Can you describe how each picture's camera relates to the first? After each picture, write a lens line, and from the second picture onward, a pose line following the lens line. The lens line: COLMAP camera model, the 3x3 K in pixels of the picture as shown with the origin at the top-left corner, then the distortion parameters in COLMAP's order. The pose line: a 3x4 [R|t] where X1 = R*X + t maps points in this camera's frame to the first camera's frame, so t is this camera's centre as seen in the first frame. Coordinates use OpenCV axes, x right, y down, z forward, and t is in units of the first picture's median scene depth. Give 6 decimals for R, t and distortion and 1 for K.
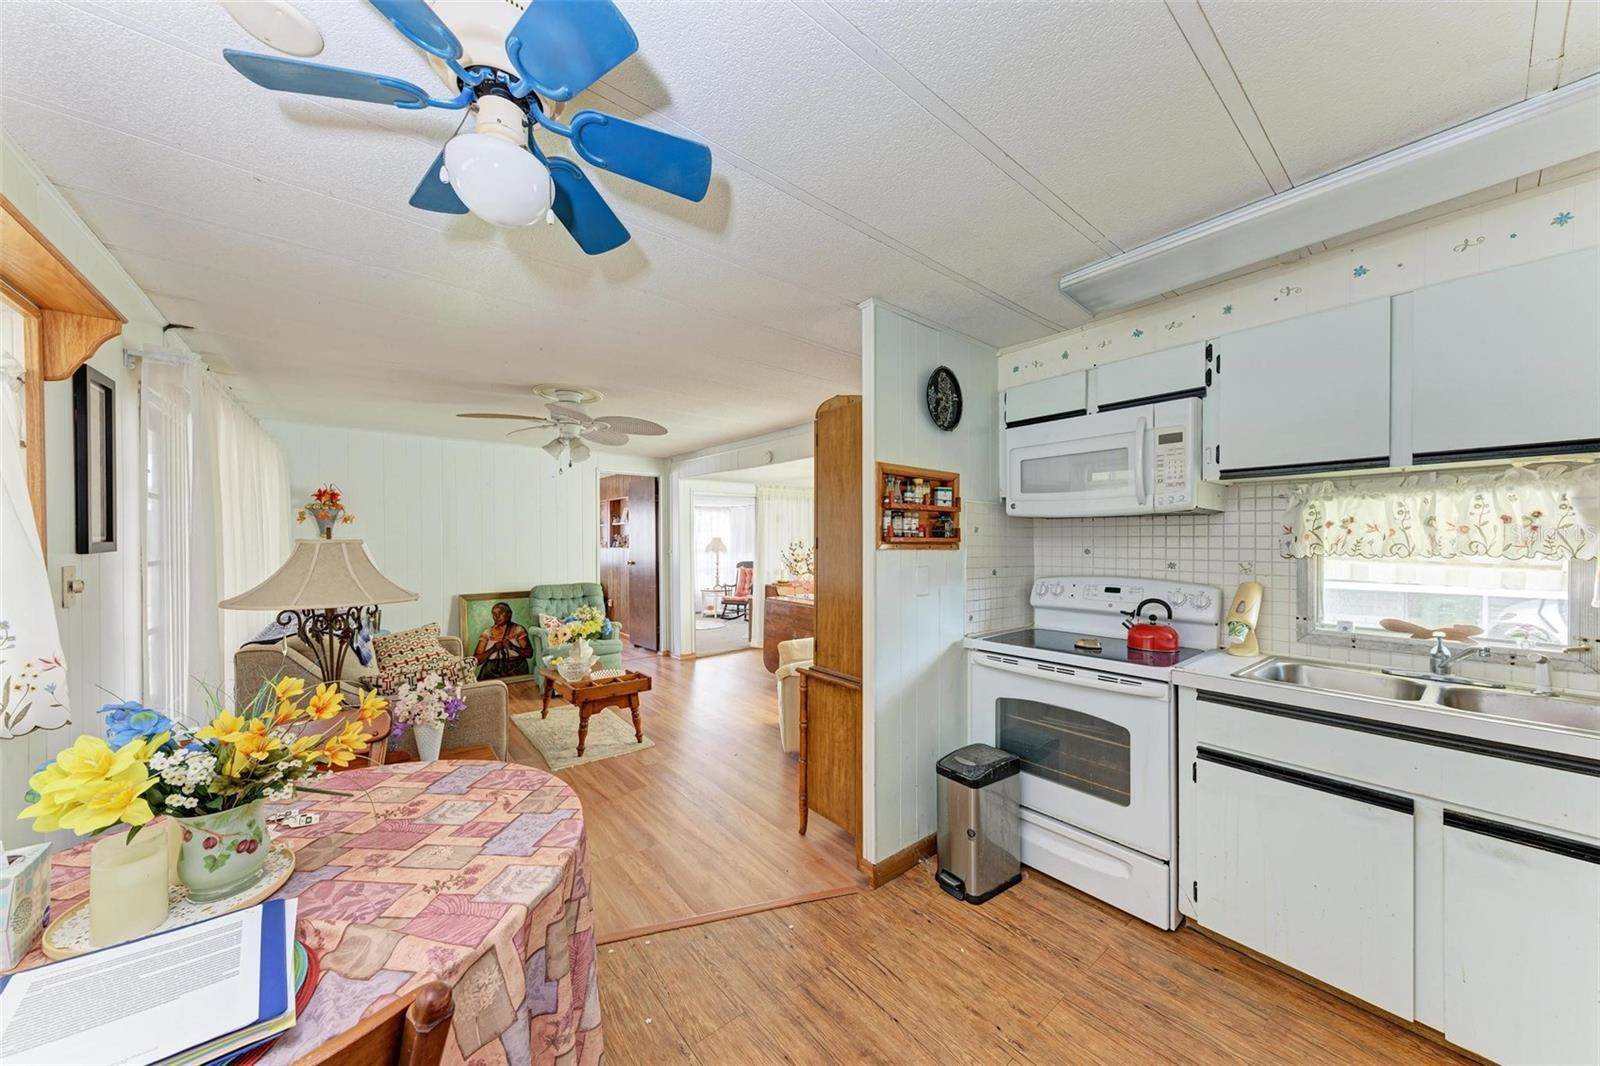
lens RADIAL K [[542.8, 0, 804.6], [0, 542.8, 543.0], [0, 0, 1]] dist [0.013673, -0.003167]
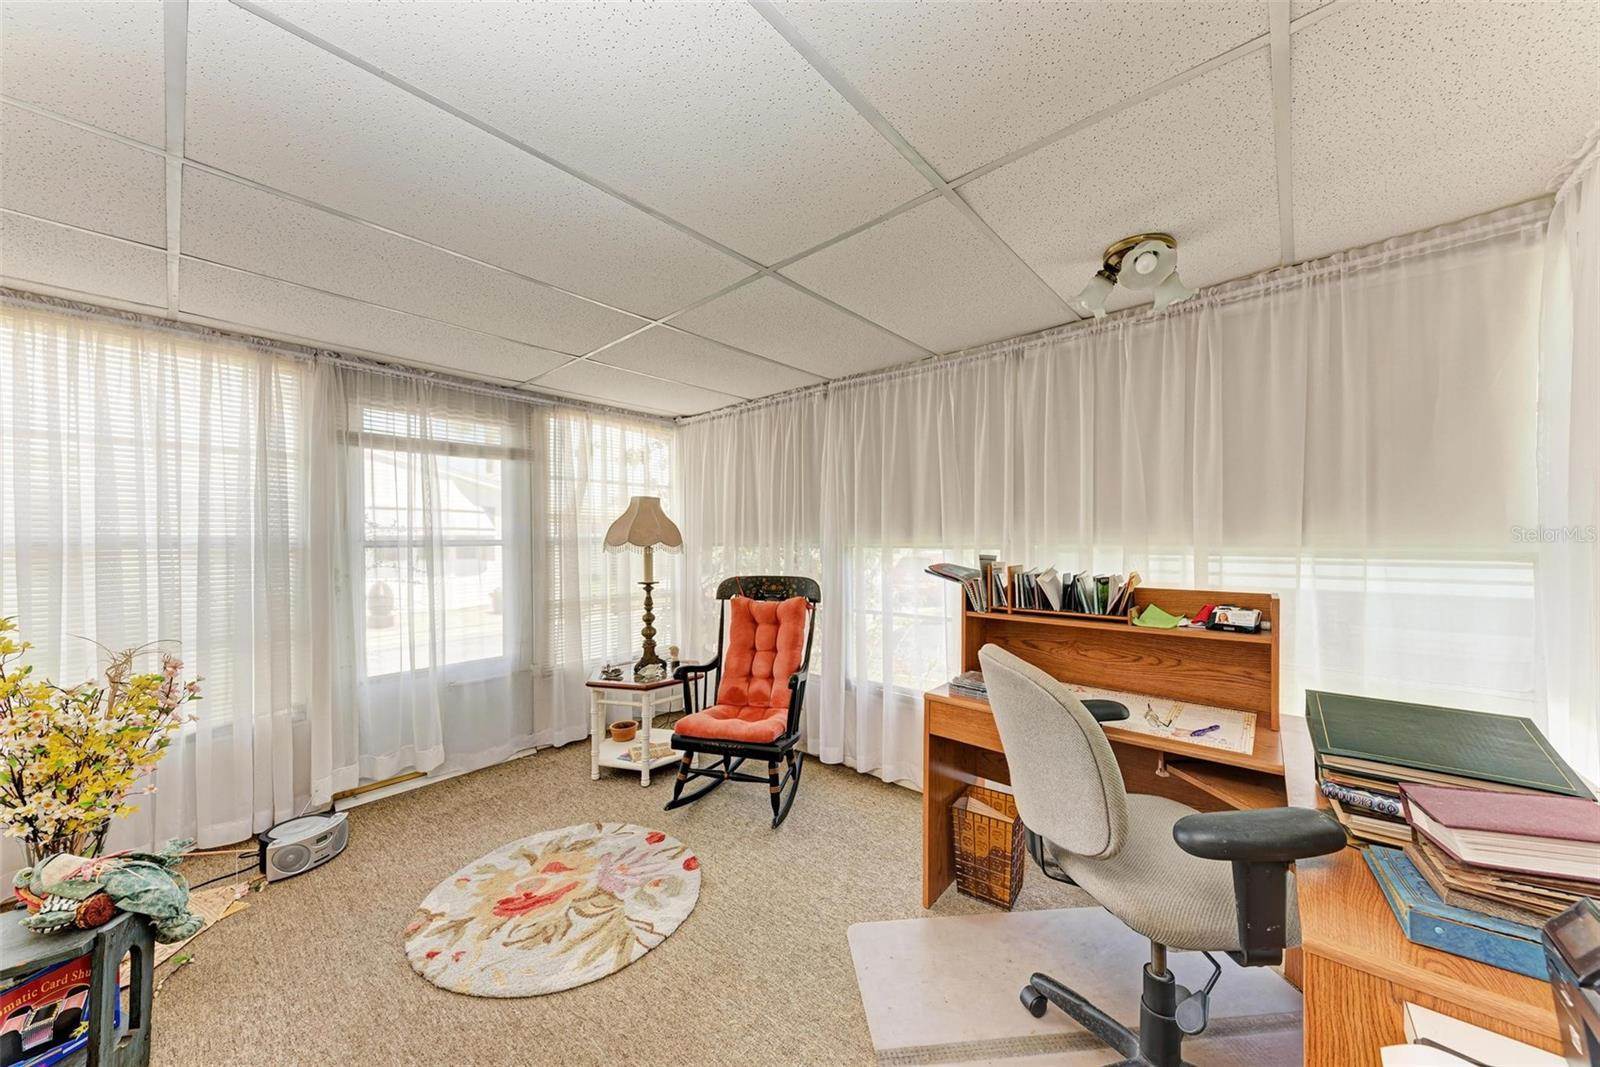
lens RADIAL K [[542.8, 0, 804.6], [0, 542.8, 543.5], [0, 0, 1]] dist [0.013673, -0.003167]
pose [[0.990693, -0.008700, 0.135840, -0.120988], [0.008095, 0.999955, 0.005010, 0.015221], [-0.135877, -0.003864, 0.990718, 0.721450]]
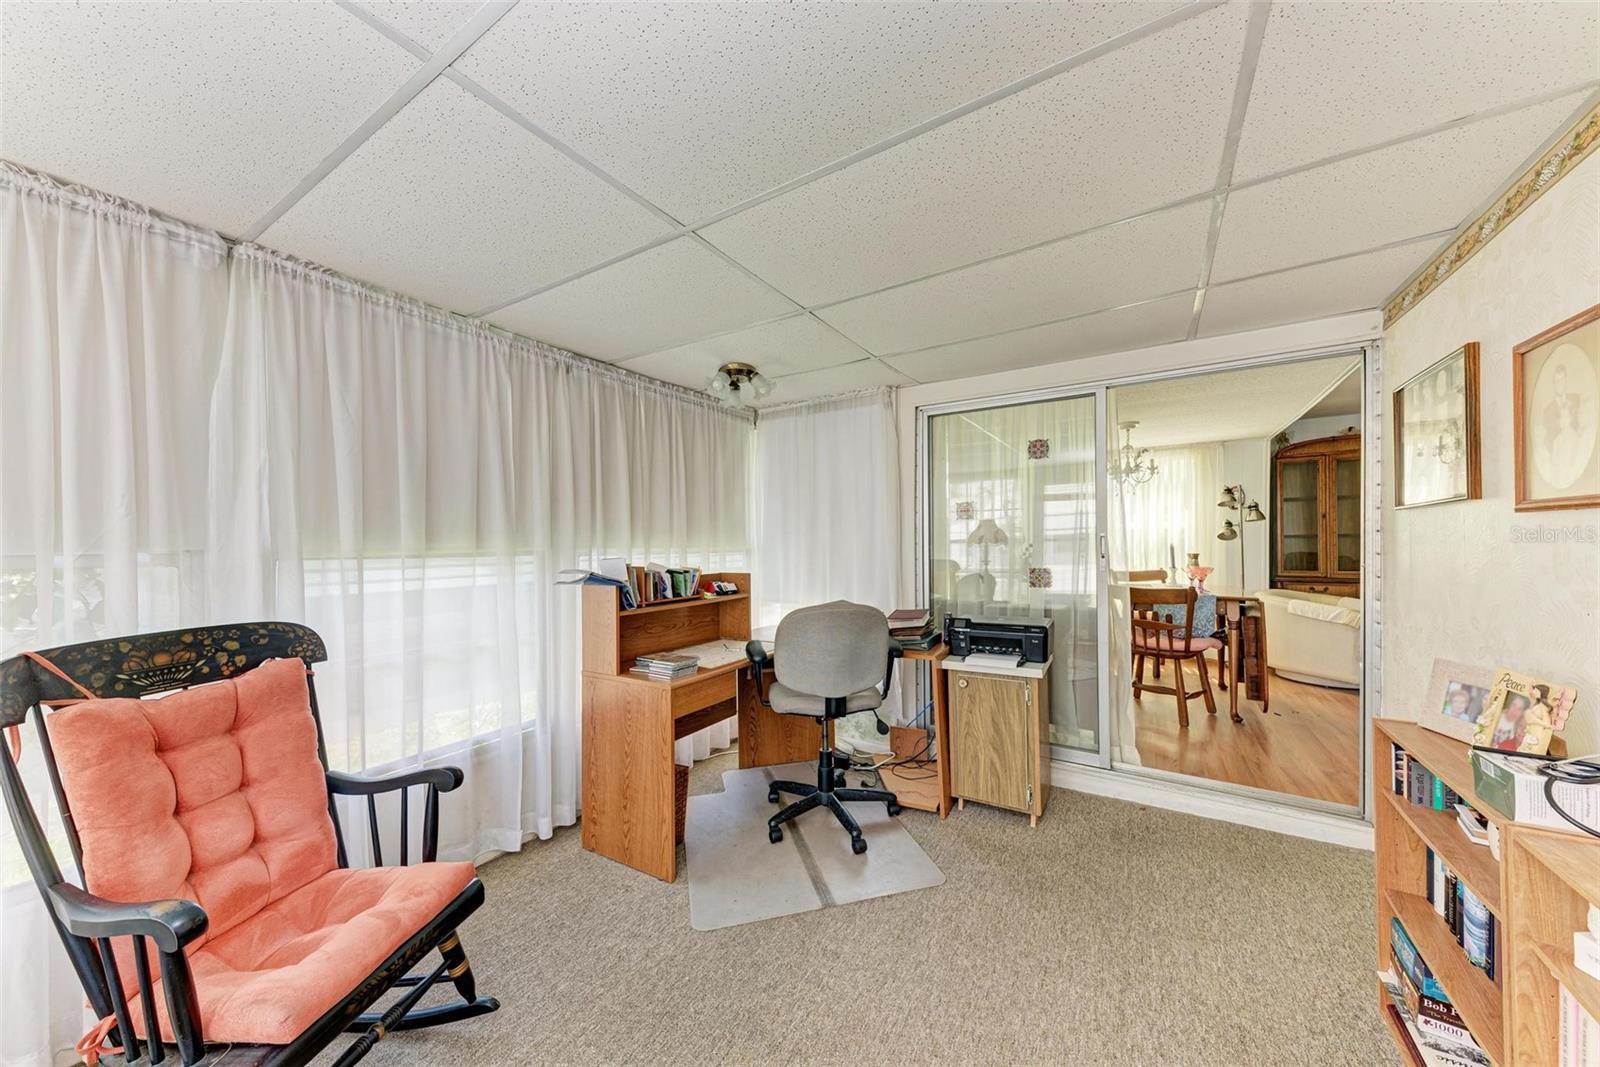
lens RADIAL K [[566.4, 0, 800.0], [0, 566.4, 533.5], [0, 0, 1]] dist [0.006223, -0.000121]
pose [[-0.310809, 0.013736, 0.950373, -0.268465], [0.010258, 0.999886, -0.011097, 0.014410], [-0.950417, 0.006300, -0.310914, 0.916526]]
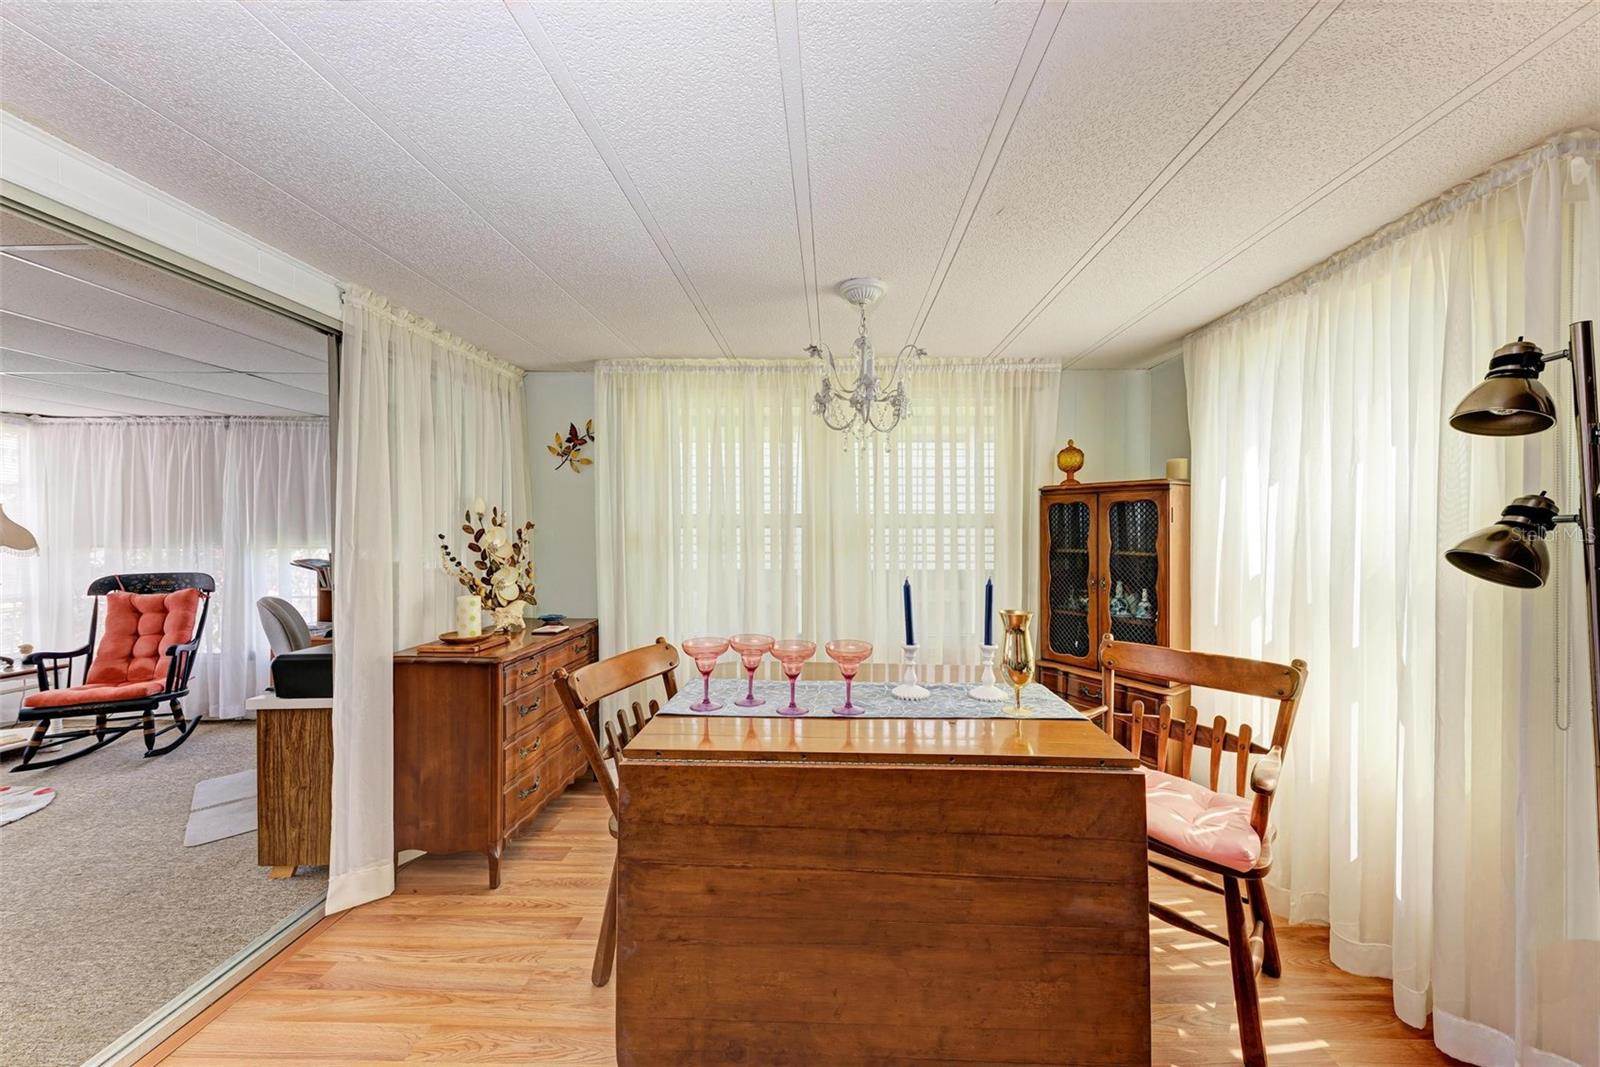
lens RADIAL K [[566.4, 0, 800.0], [0, 566.4, 533.5], [0, 0, 1]] dist [0.006223, -0.000121]
pose [[0.676822, -0.008293, 0.736100, -0.090680], [0.003508, 0.999962, 0.008041, 0.007046], [-0.736138, -0.002860, 0.676825, 0.460249]]
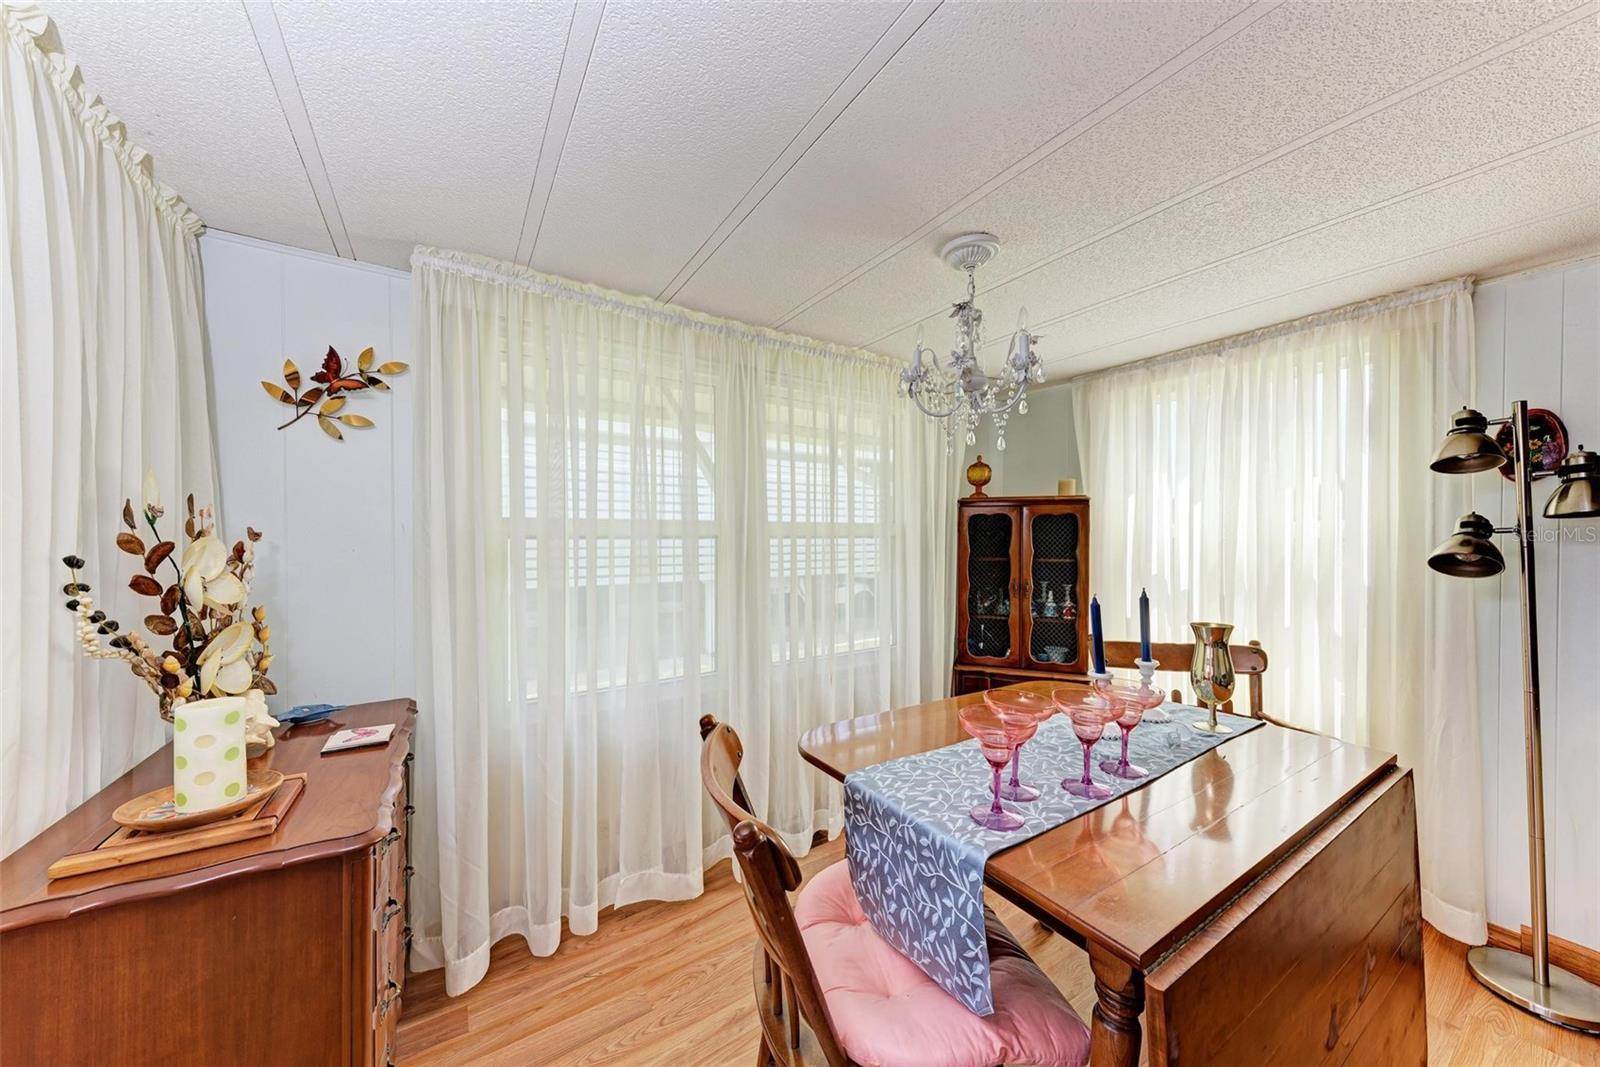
lens RADIAL K [[557.4, 0, 804.2], [0, 557.4, 537.3], [0, 0, 1]] dist [0.021892, 0.000023]
pose [[0.114071, 0.000028, 0.993473, -0.097125], [0.006690, 0.999977, -0.000796, 0.006556], [-0.993450, 0.006737, 0.114069, 0.579918]]
